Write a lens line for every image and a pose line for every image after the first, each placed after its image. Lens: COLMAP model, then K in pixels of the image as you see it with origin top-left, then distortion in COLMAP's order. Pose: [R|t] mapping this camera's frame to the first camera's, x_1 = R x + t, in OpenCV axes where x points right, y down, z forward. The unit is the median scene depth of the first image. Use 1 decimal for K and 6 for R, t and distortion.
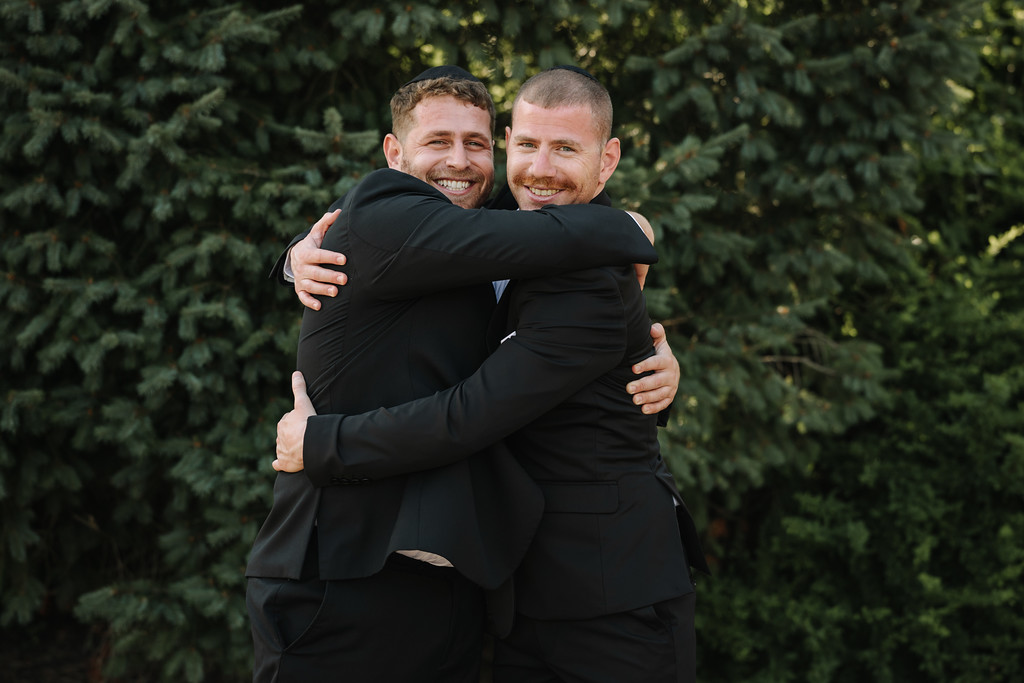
lens RADIAL K [[2596.3, 0, 534.0], [0, 2596.3, 345.4], [0, 0, 1]] dist [0.036608, -0.506230]
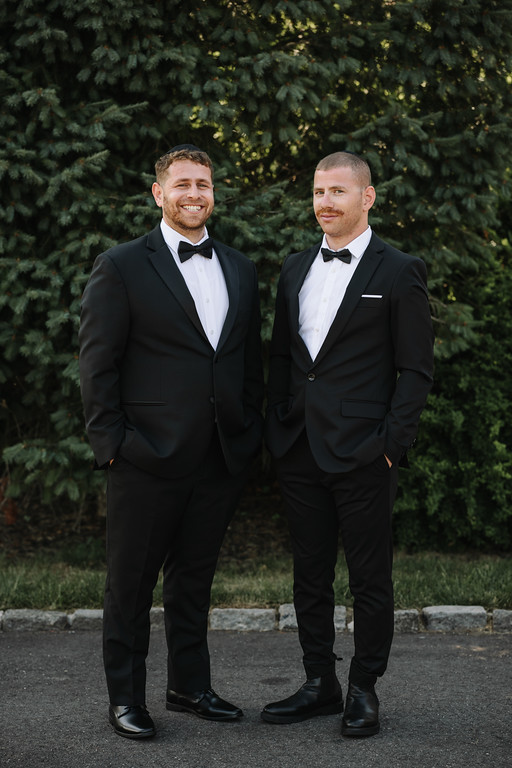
lens RADIAL K [[1905.8, 0, 285.0], [0, 1905.8, 381.6], [0, 0, 1]] dist [0.044641, -0.142509]
pose [[0.998708, 0.016872, 0.047942, -0.051078], [-0.018805, 0.999017, 0.040155, 0.001450], [-0.047217, -0.041004, 0.998043, -0.250869]]
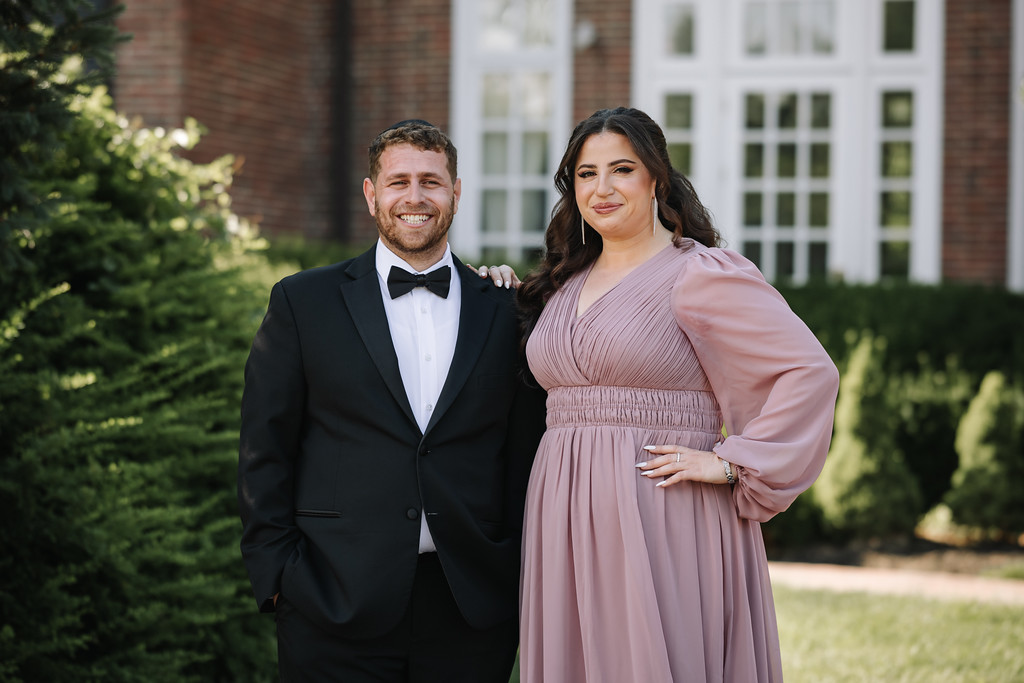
lens RADIAL K [[2658.3, 0, 512.0], [0, 2658.3, 341.5], [0, 0, 1]] dist [0.009997, -0.018716]
pose [[0.788372, -0.001078, 0.615198, -0.369741], [0.029190, 0.998938, -0.035656, 0.020645], [-0.614506, 0.046068, 0.787566, 0.045790]]
